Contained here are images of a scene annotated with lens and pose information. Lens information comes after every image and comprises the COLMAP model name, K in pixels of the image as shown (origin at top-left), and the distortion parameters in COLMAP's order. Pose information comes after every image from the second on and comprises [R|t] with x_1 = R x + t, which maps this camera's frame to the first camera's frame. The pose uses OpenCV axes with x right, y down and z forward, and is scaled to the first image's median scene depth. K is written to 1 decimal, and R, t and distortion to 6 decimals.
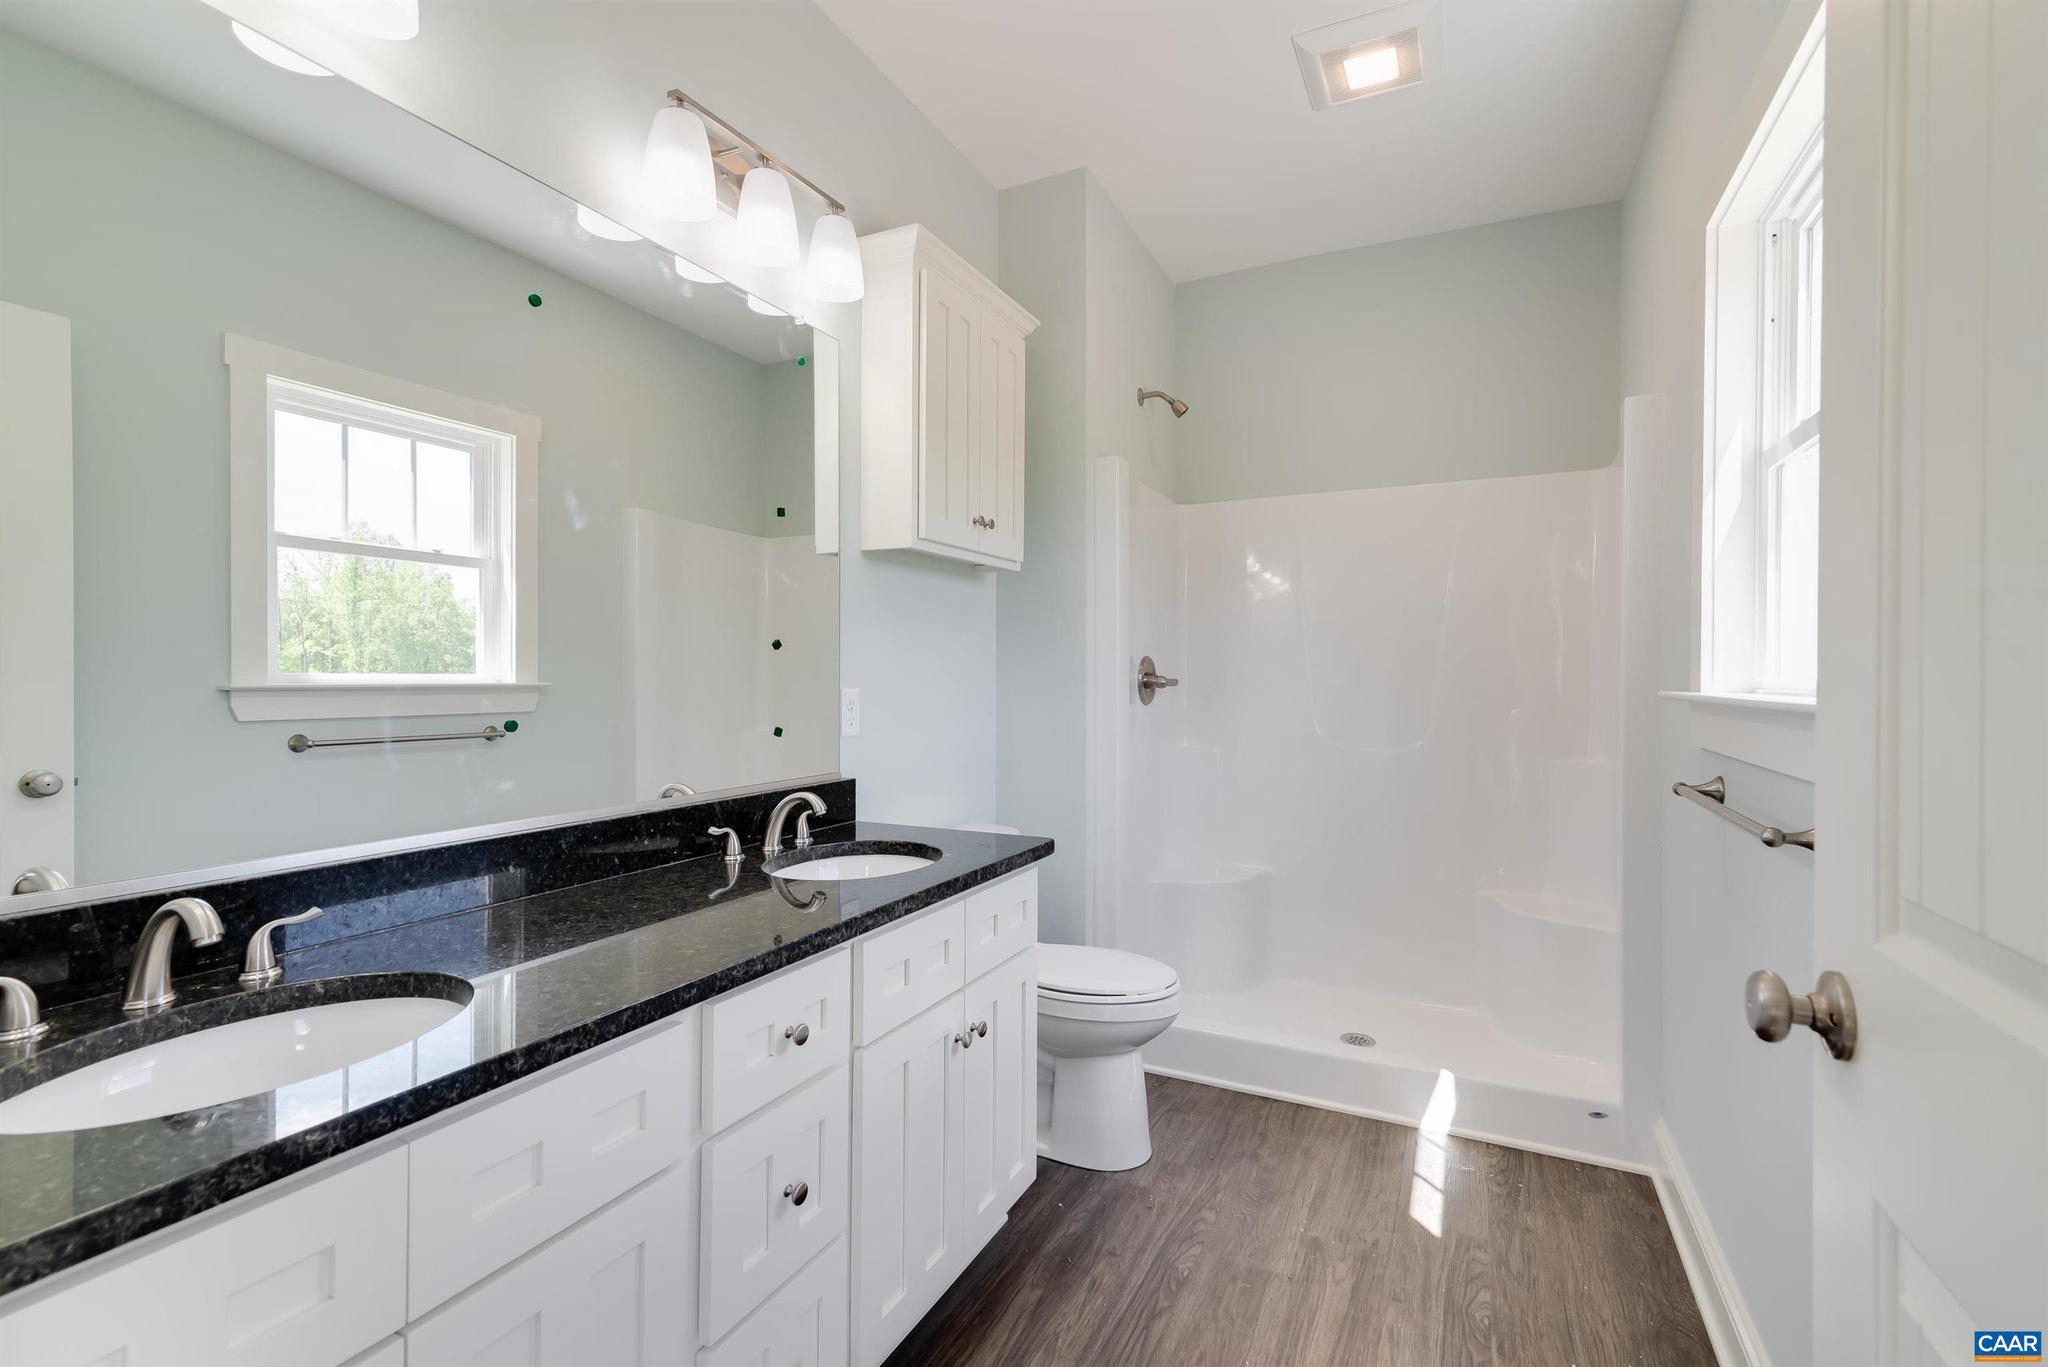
lens RADIAL K [[921.0, 0, 1022.3], [0, 921.0, 681.9], [0, 0, 1]] dist [0.017574, -0.002889]
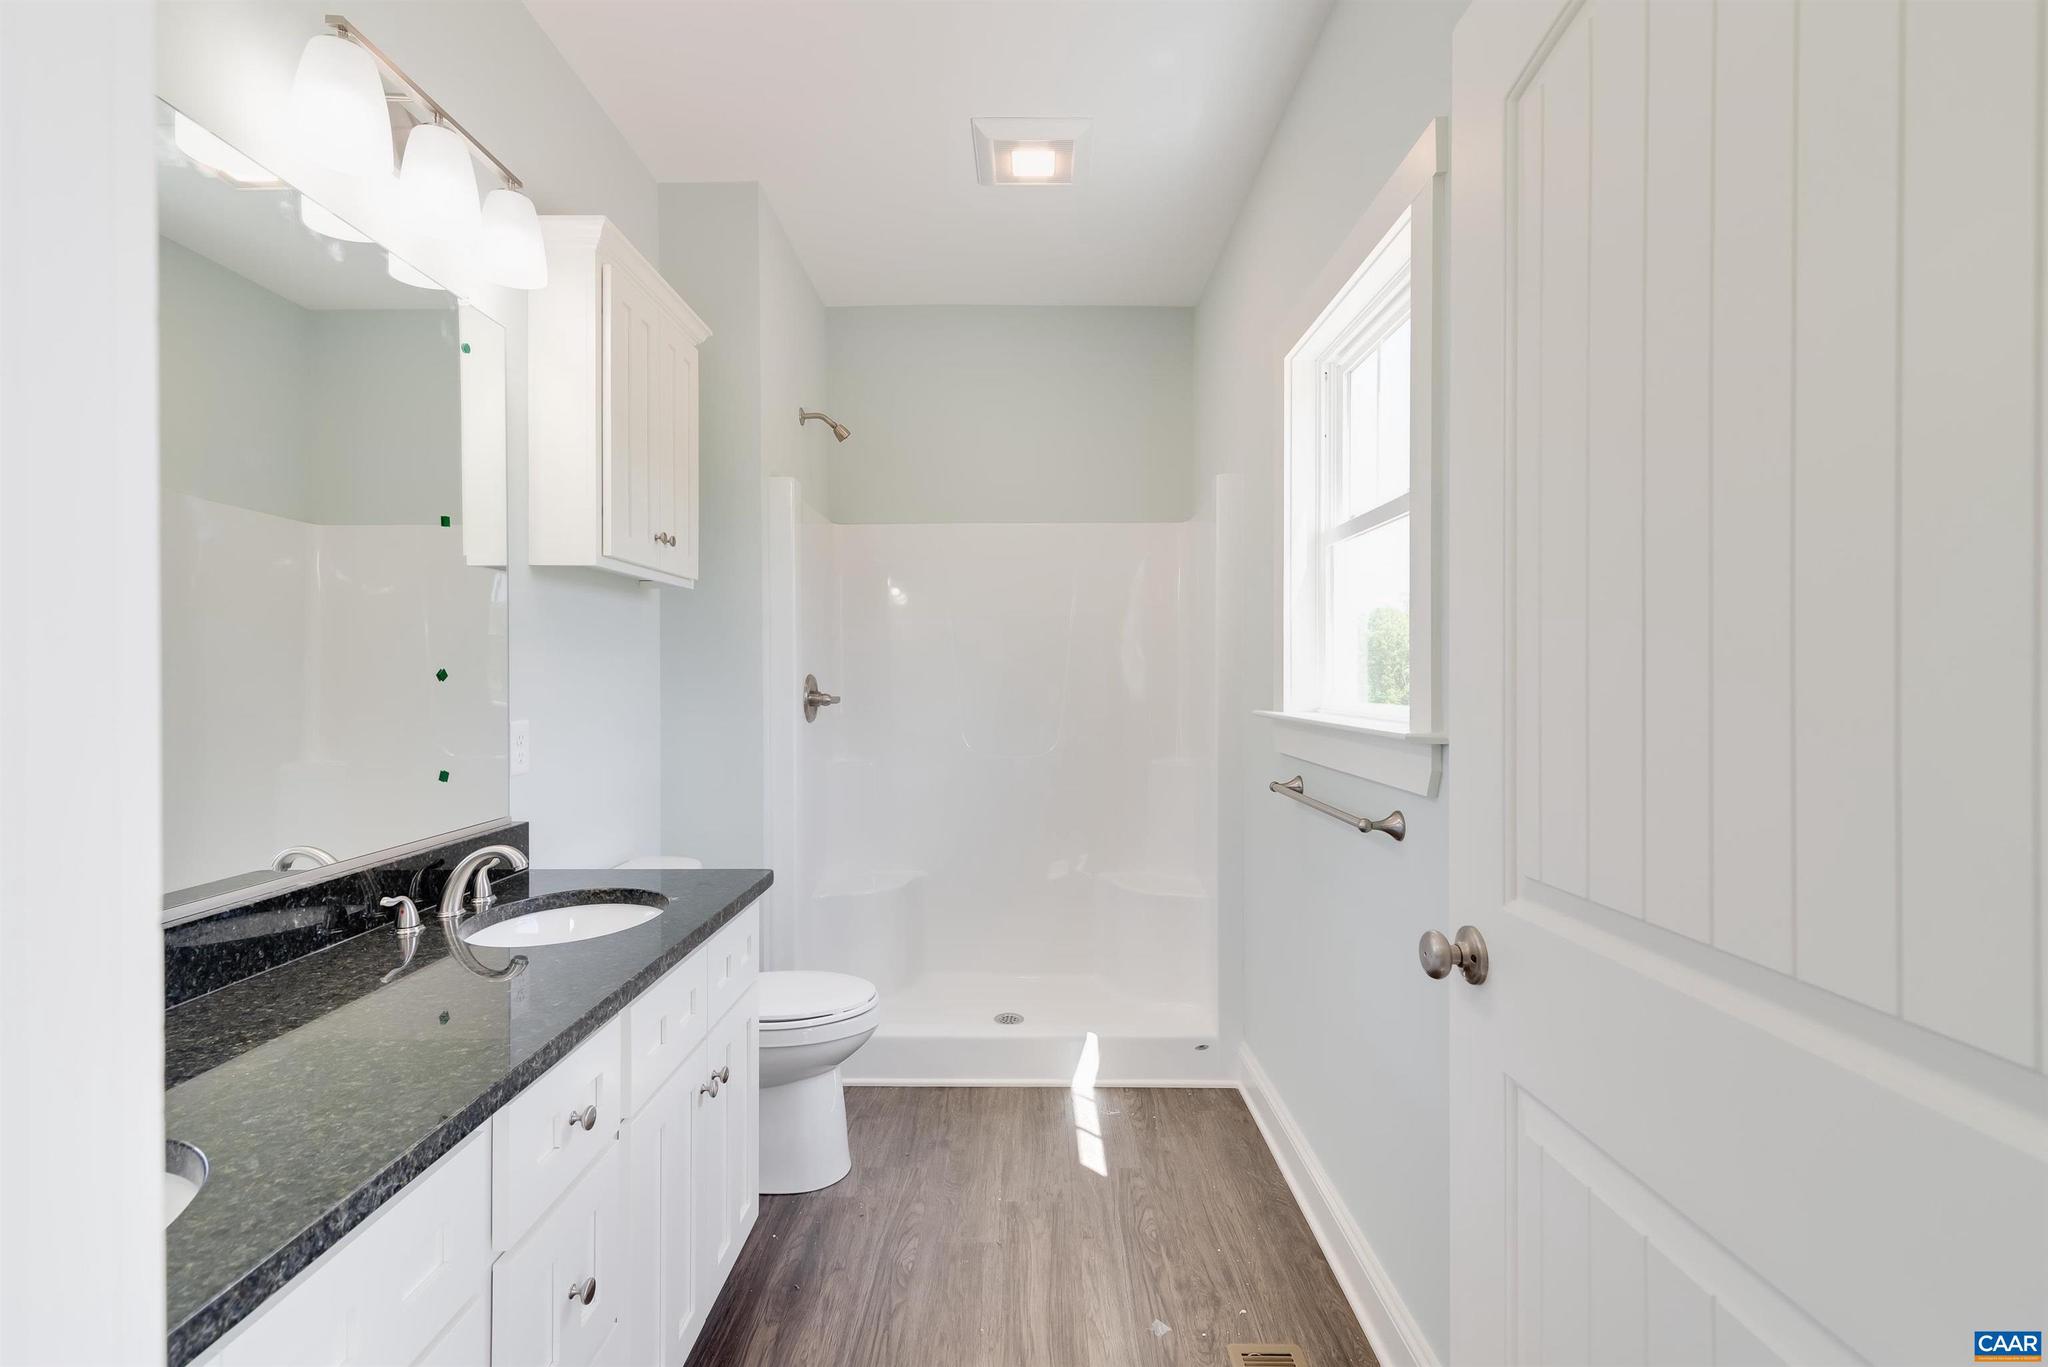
lens RADIAL K [[921.0, 0, 1012.9], [0, 921.0, 680.0], [0, 0, 1]] dist [0.017574, -0.002889]
pose [[0.902426, -0.005889, 0.430806, -0.157054], [0.005996, 0.999981, 0.001109, -0.033187], [-0.430804, 0.001583, 0.902444, -0.011055]]
